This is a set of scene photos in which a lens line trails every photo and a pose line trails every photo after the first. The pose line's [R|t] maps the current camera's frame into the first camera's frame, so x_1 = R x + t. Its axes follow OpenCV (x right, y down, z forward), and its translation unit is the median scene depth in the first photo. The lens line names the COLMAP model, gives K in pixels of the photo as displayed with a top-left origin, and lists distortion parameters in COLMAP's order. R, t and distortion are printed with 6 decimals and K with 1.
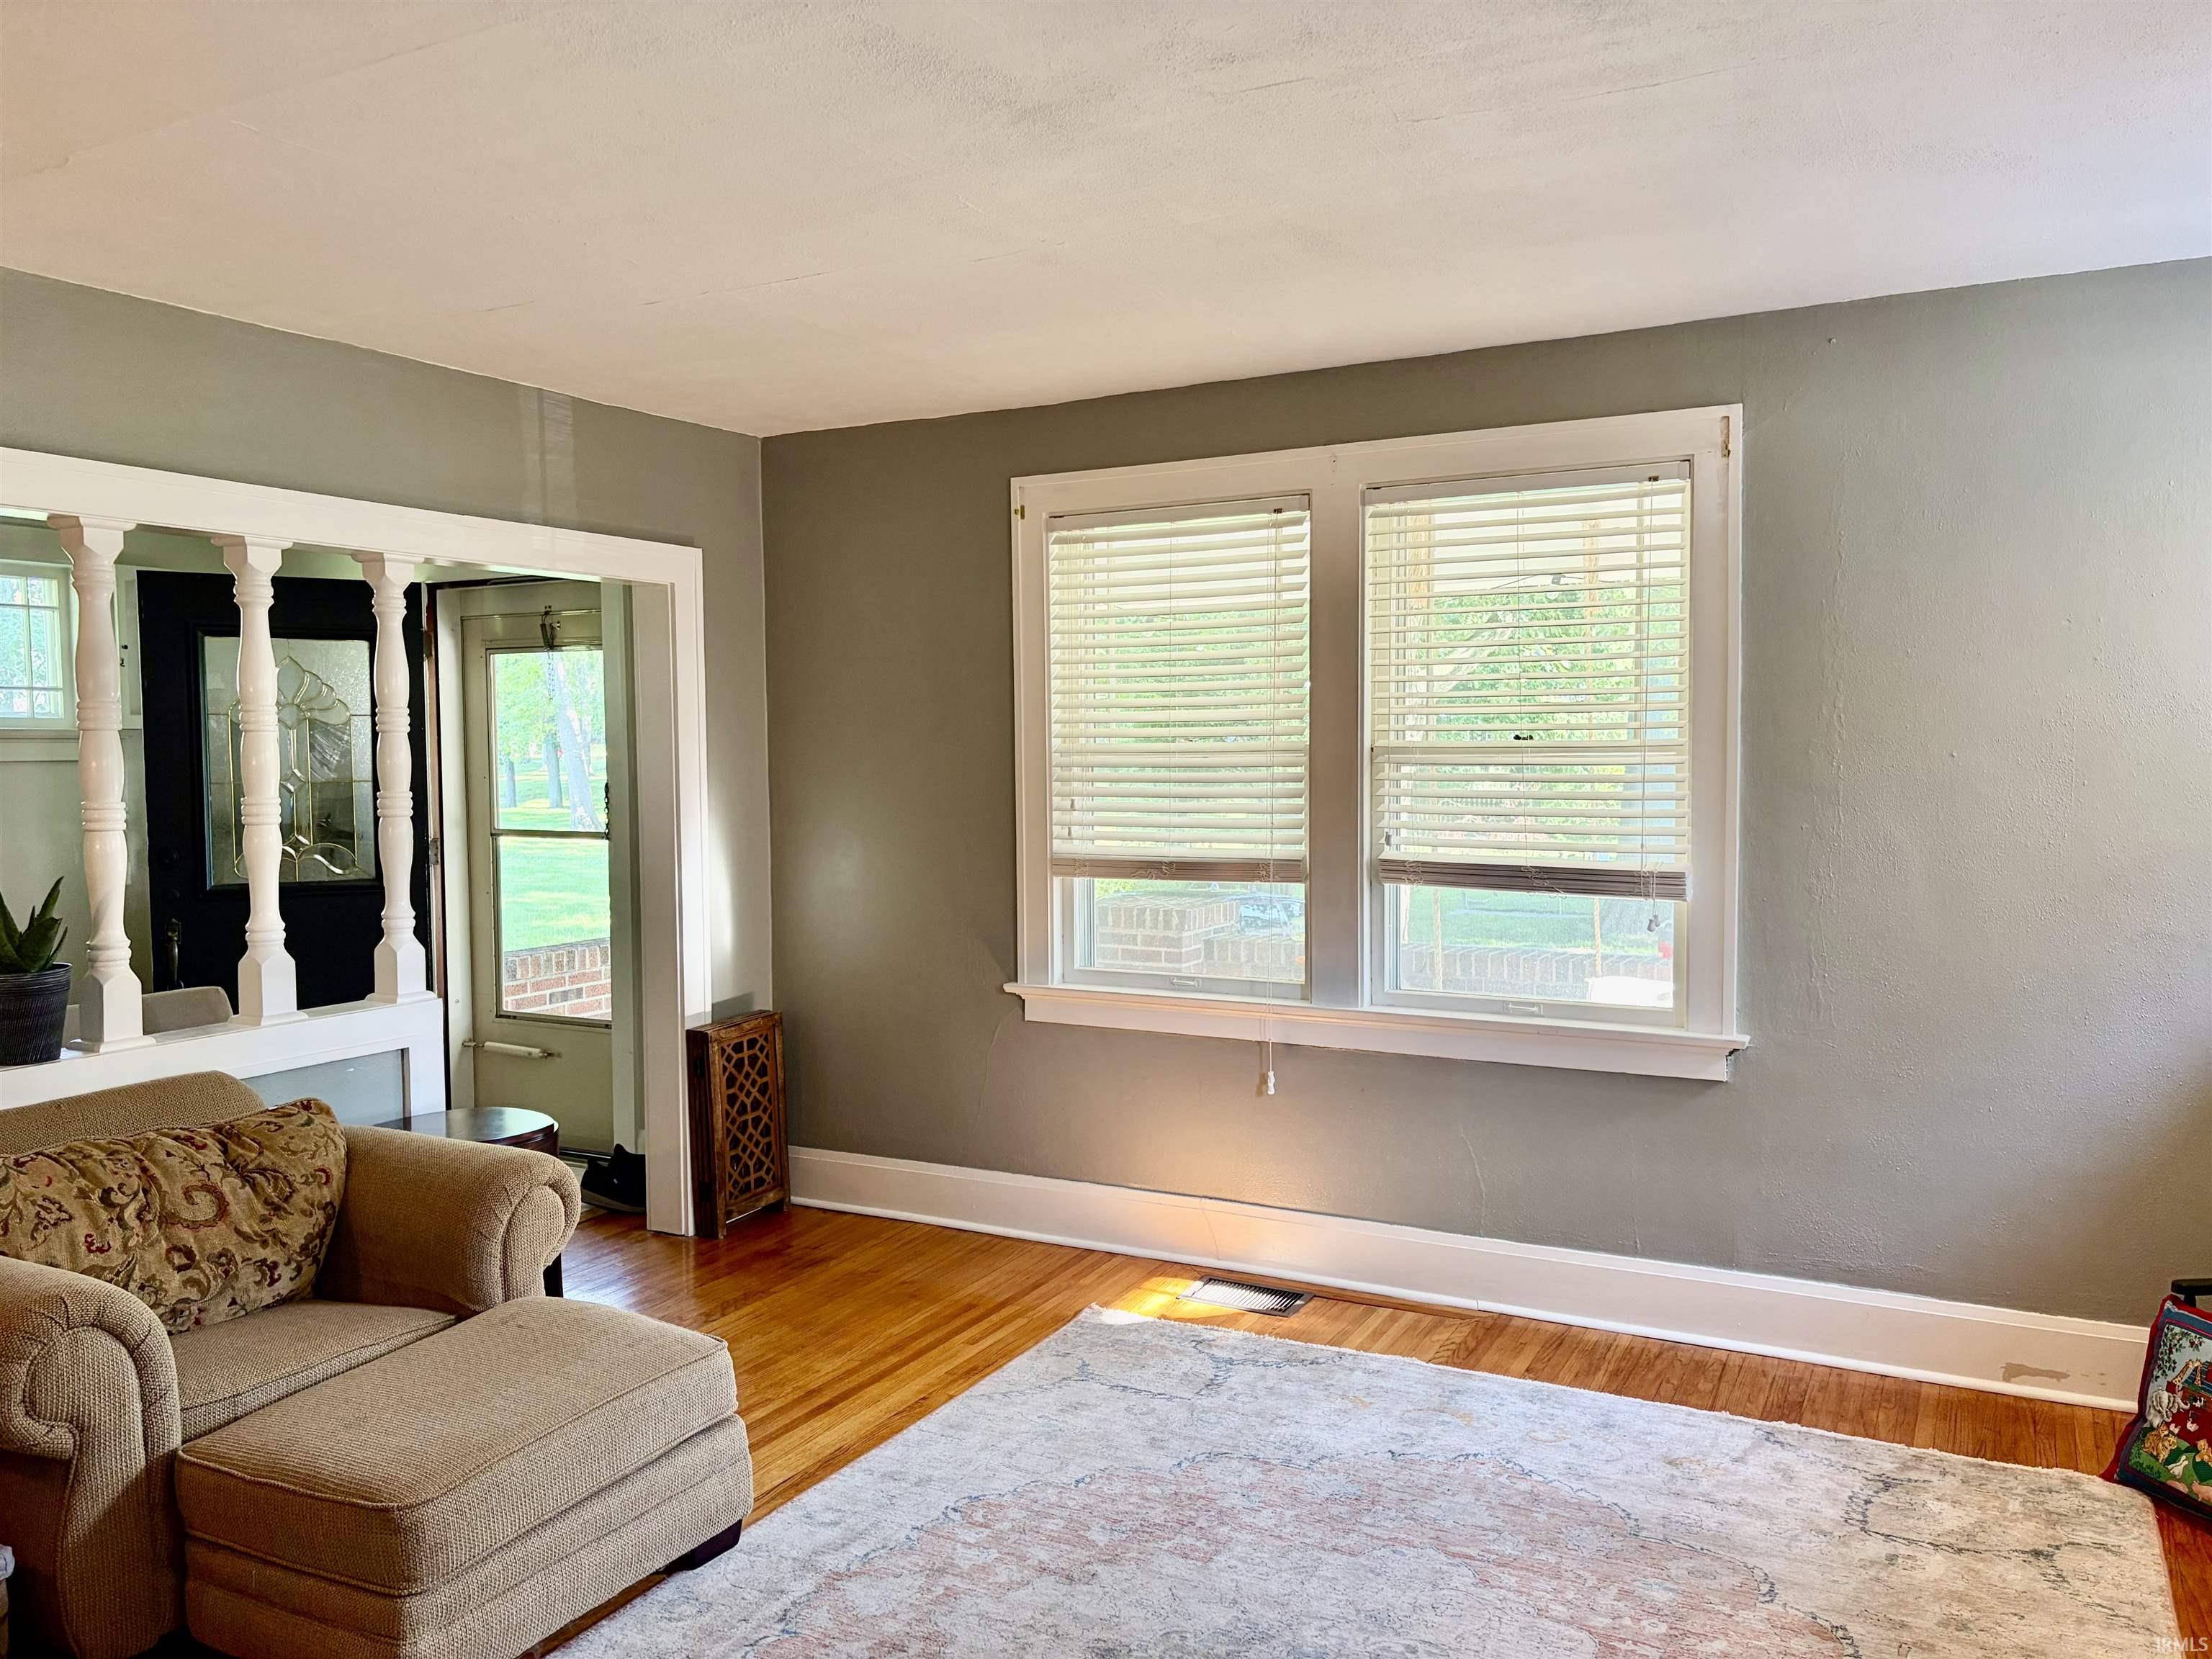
lens RADIAL K [[1661.7, 0, 1107.8], [0, 1661.7, 835.1], [0, 0, 1]] dist [0.012724, -0.001503]
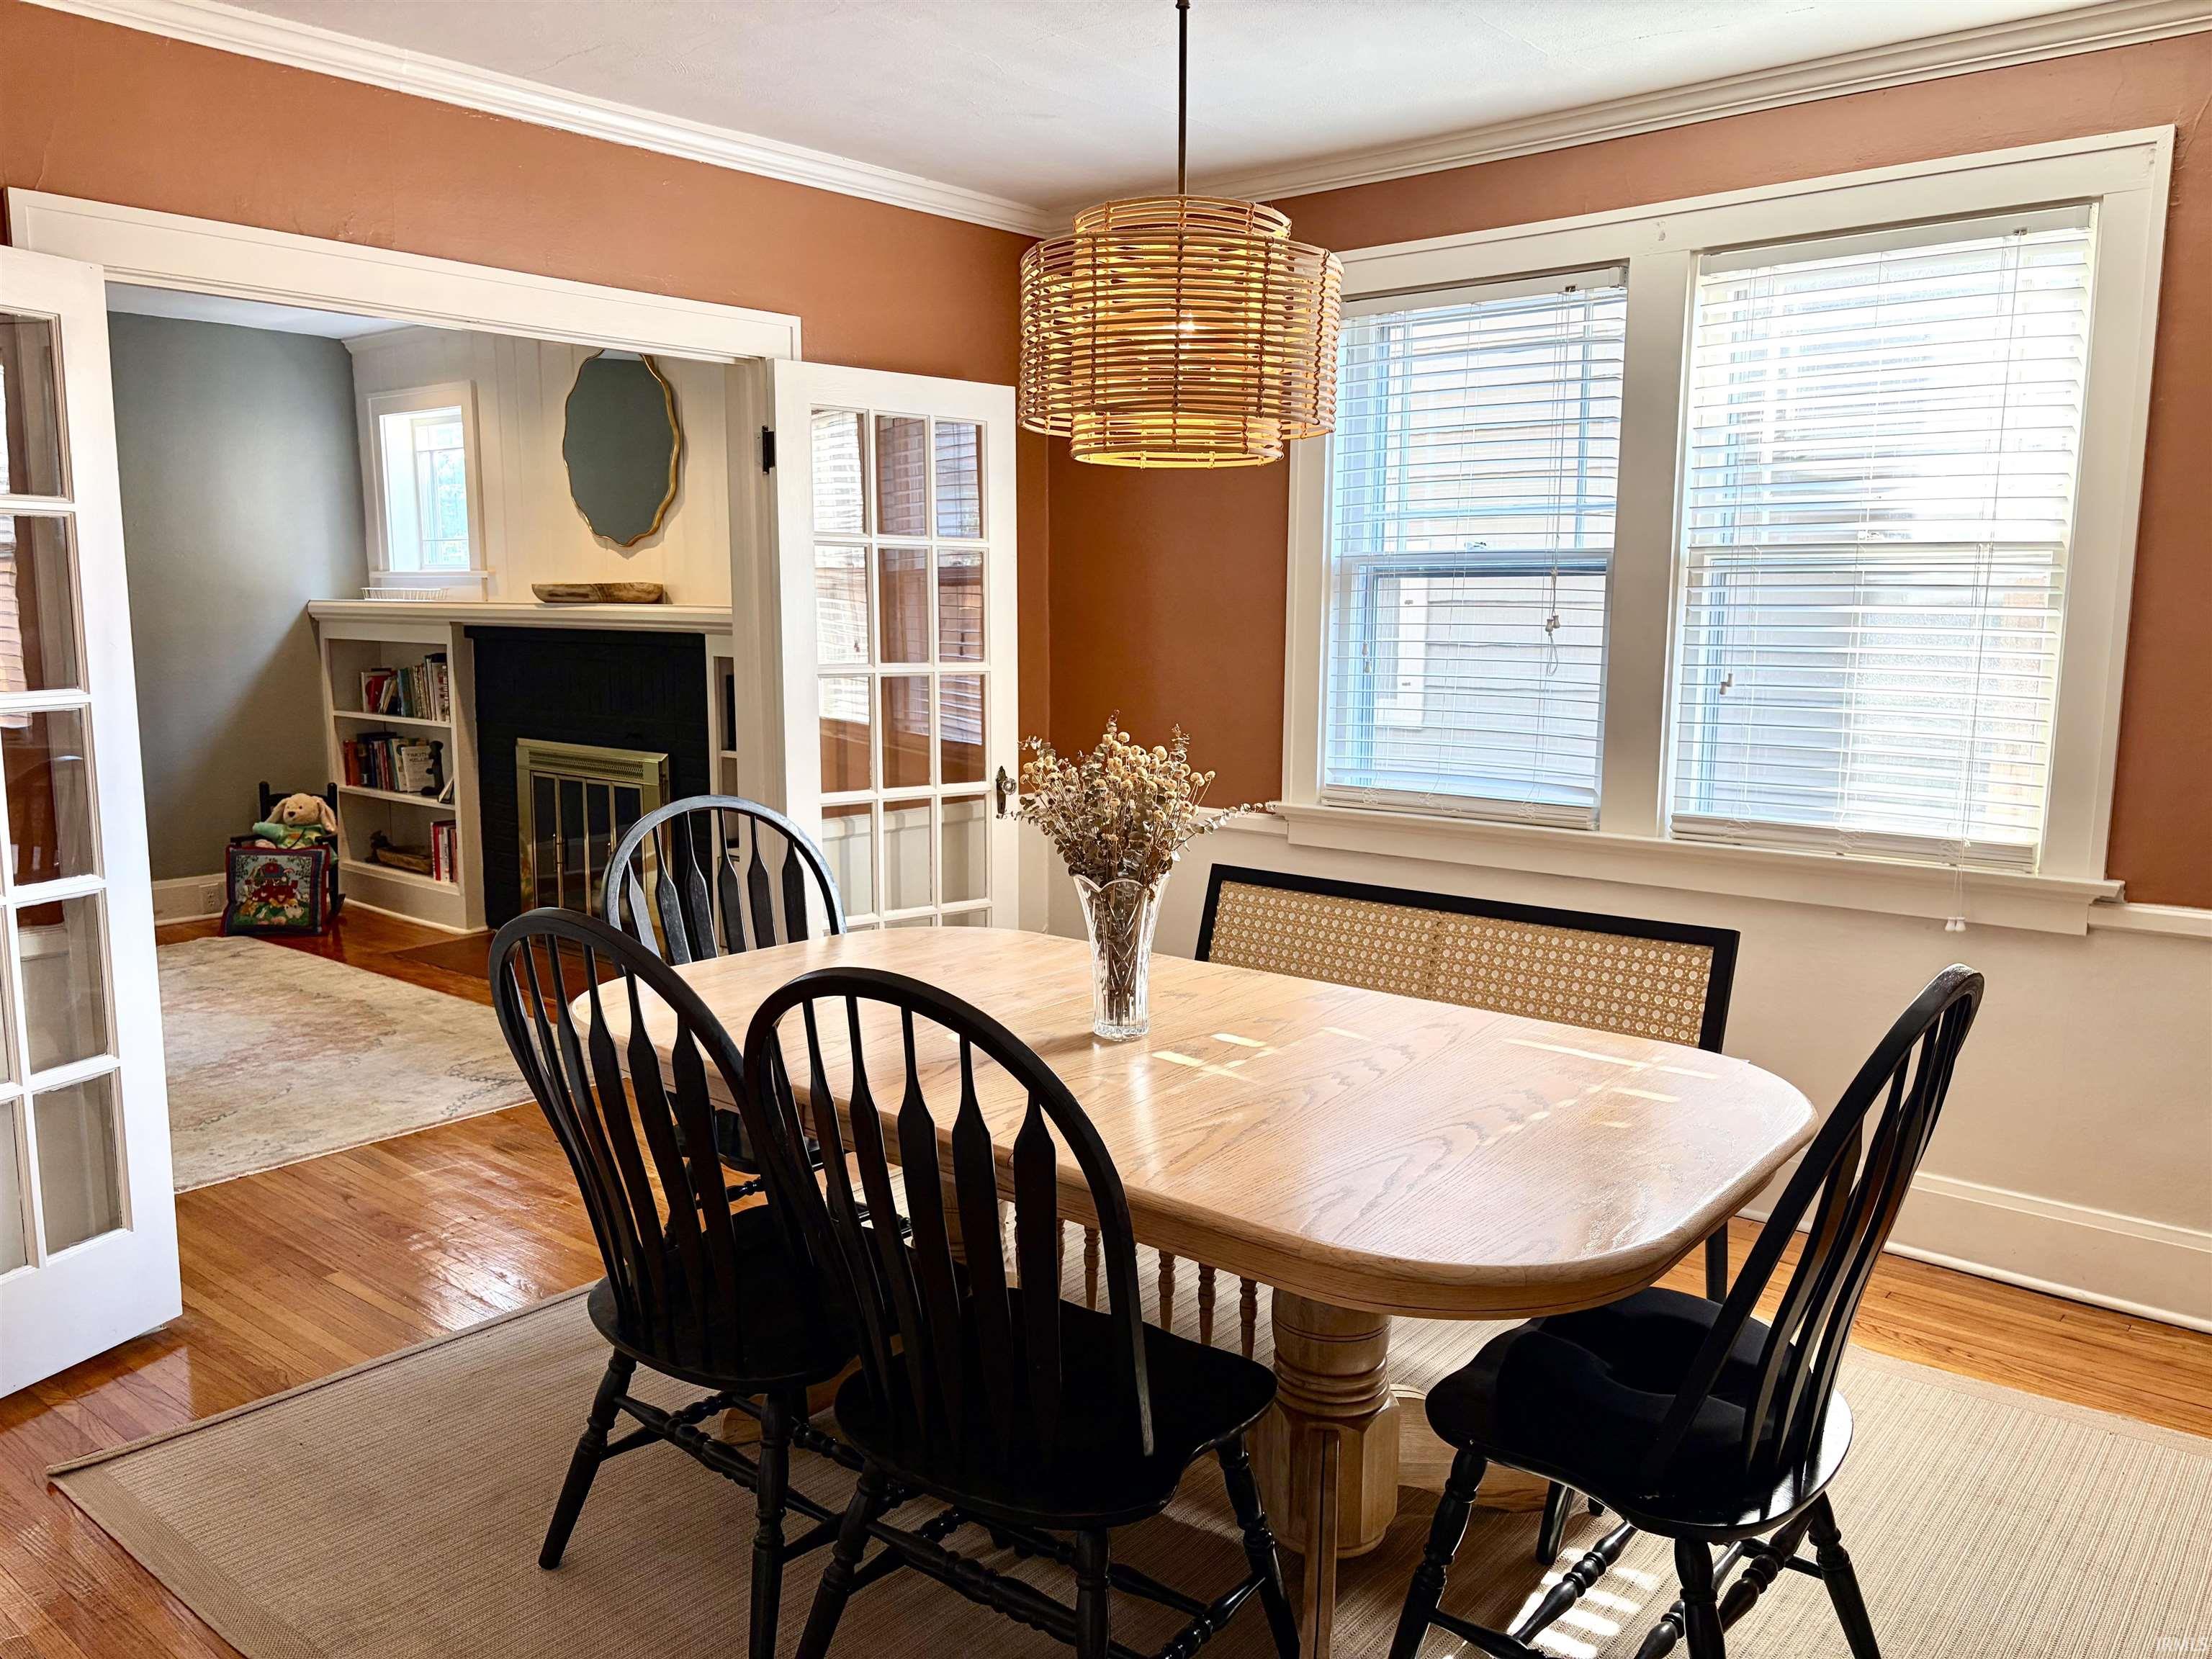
lens RADIAL K [[1661.7, 0, 1103.6], [0, 1661.7, 836.2], [0, 0, 1]] dist [0.012724, -0.001503]
pose [[0.210614, -0.131092, 0.968740, -1.174029], [0.043144, 0.991249, 0.124757, 0.059147], [-0.976617, 0.015520, 0.214427, -0.505048]]
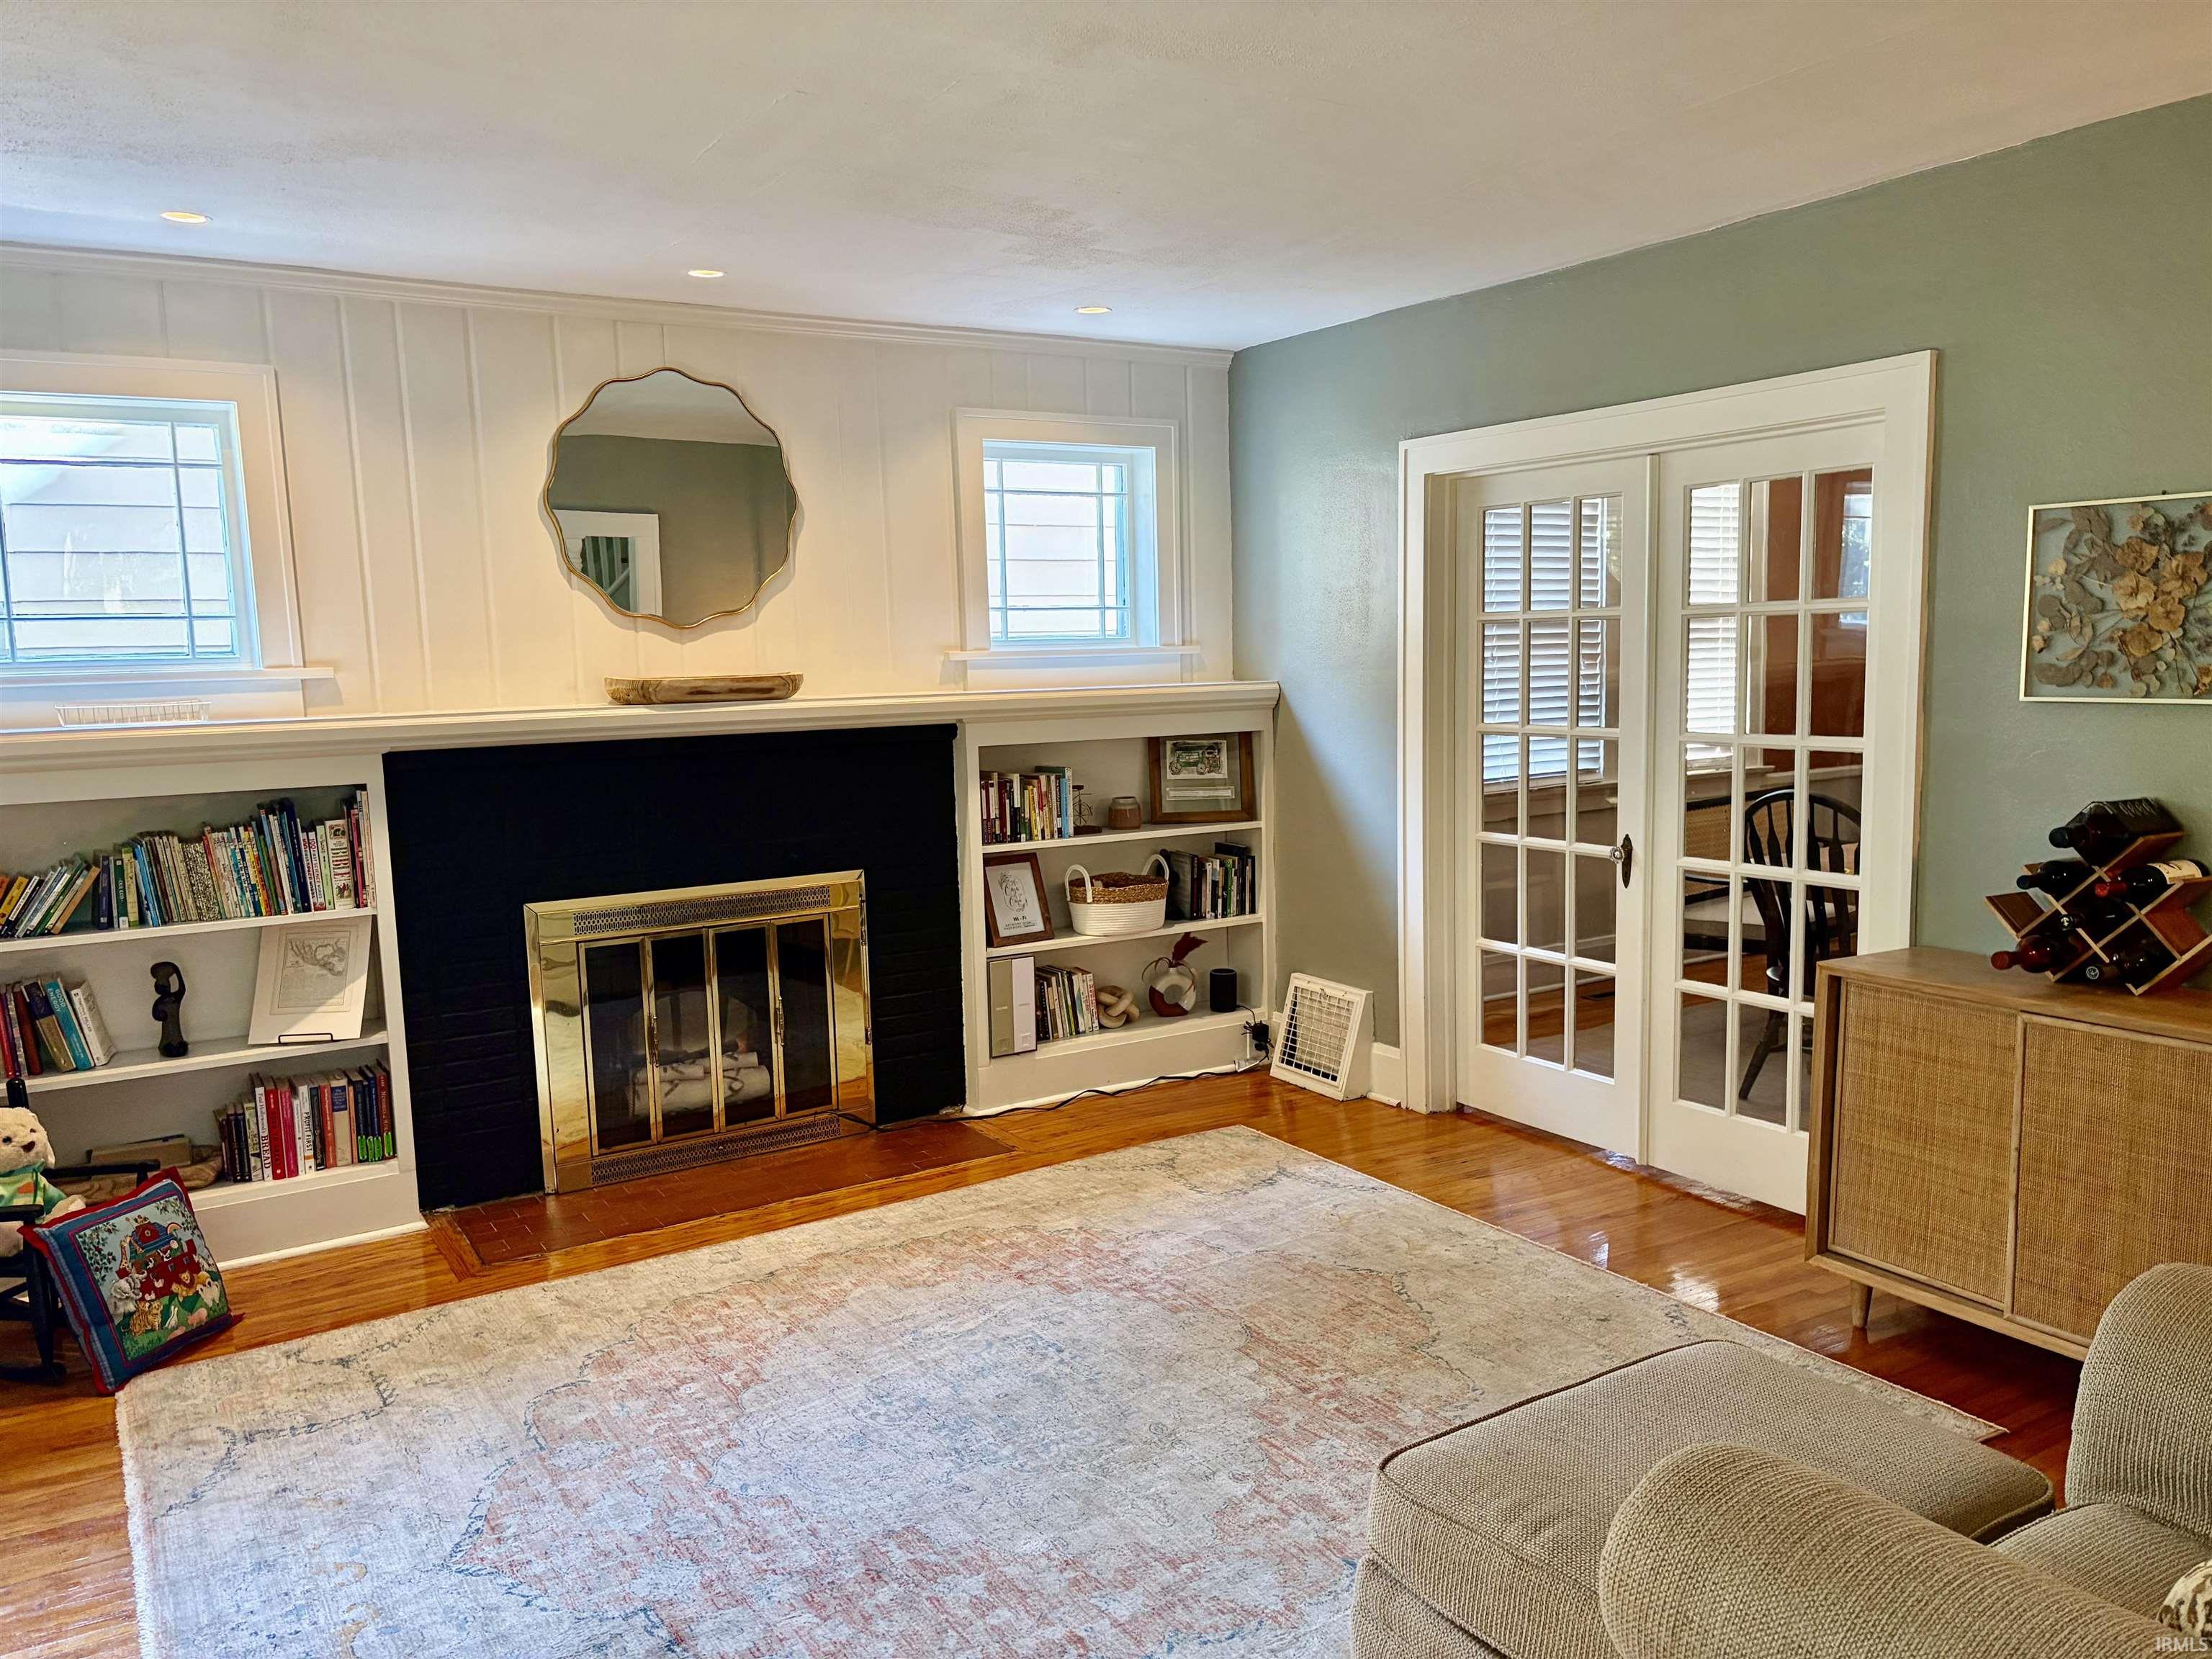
lens RADIAL K [[1661.7, 0, 1110.6], [0, 1661.7, 832.5], [0, 0, 1]] dist [0.012724, -0.001503]
pose [[-0.863432, -0.026226, 0.503784, -0.472873], [0.059926, 0.986244, 0.154049, -0.085211], [-0.500894, 0.163200, -0.849983, 1.580453]]
